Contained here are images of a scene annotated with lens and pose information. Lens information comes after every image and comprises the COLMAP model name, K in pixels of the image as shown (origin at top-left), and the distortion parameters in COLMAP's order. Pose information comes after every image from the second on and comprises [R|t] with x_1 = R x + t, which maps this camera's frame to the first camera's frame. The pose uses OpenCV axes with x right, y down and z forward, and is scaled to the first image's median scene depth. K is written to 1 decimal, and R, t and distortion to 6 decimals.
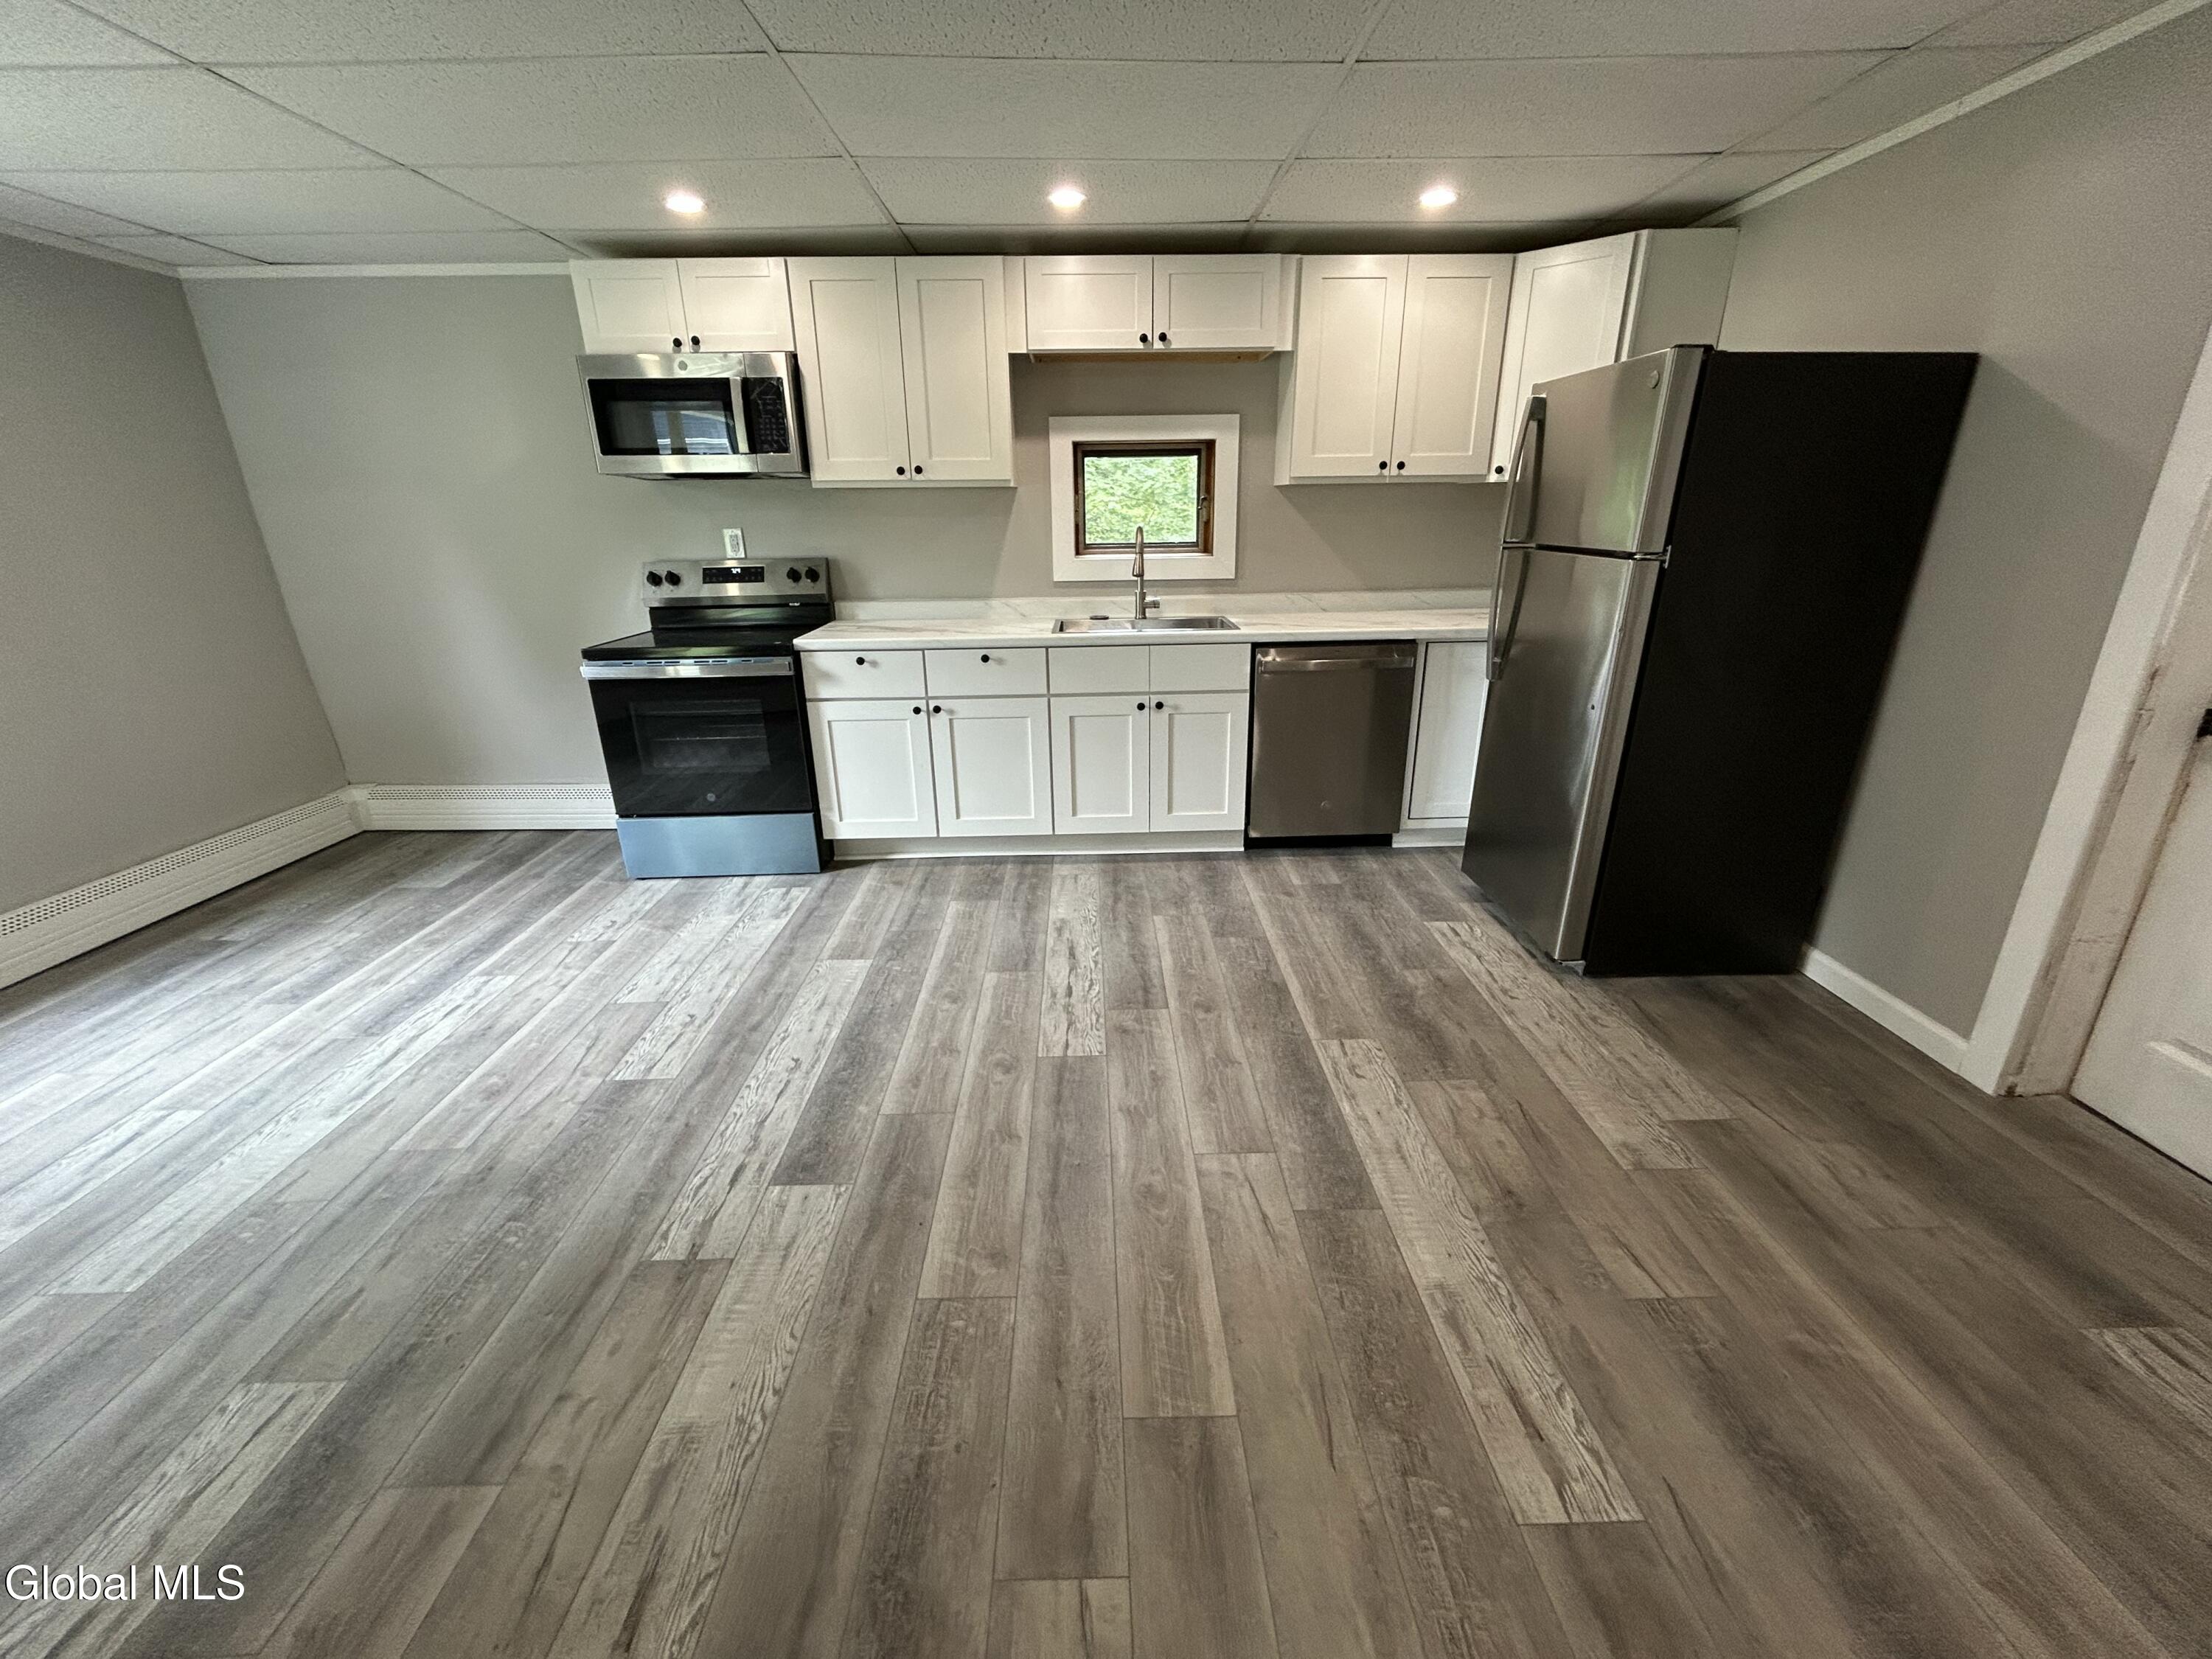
lens RADIAL K [[905.3, 0, 1110.3], [0, 905.3, 826.8], [0, 0, 1]] dist [-0.000832, 0.000149]
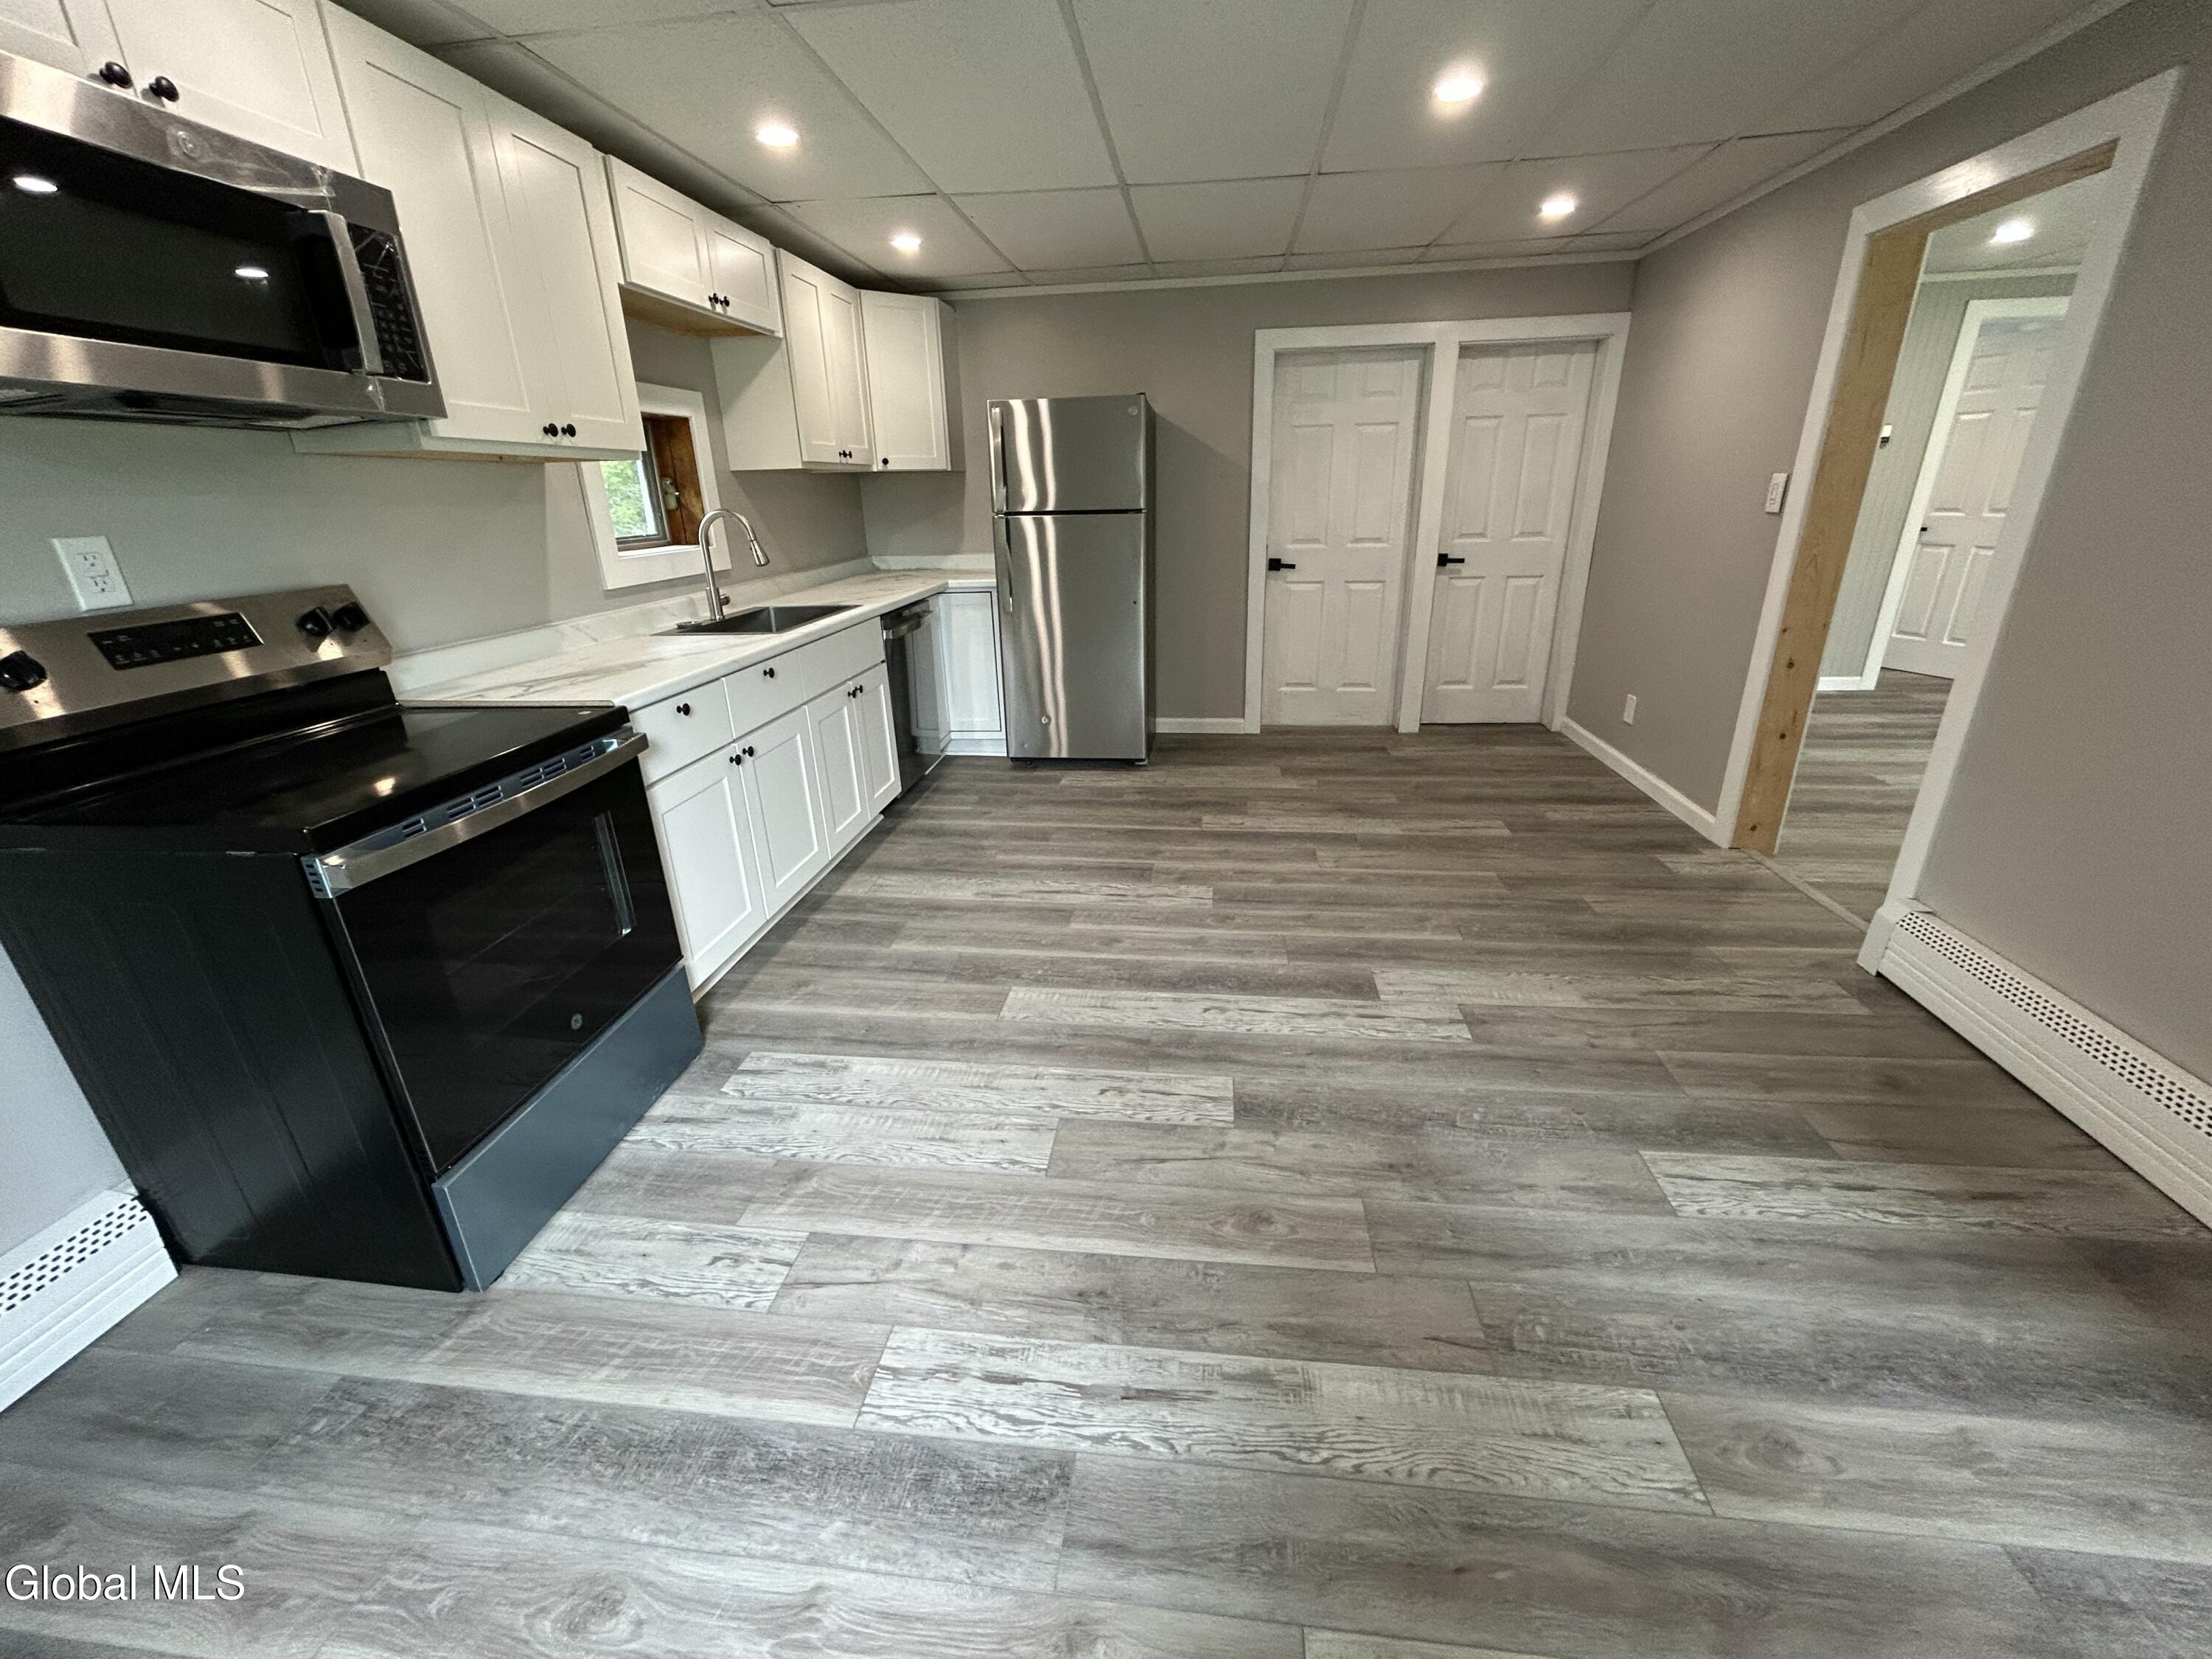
lens RADIAL K [[905.3, 0, 1107.6], [0, 905.3, 821.3], [0, 0, 1]] dist [-0.000832, 0.000149]
pose [[0.134454, -0.333449, 0.933131, -1.096757], [0.352210, 0.896272, 0.269527, -0.220065], [-0.926213, 0.292419, 0.237952, 0.699785]]
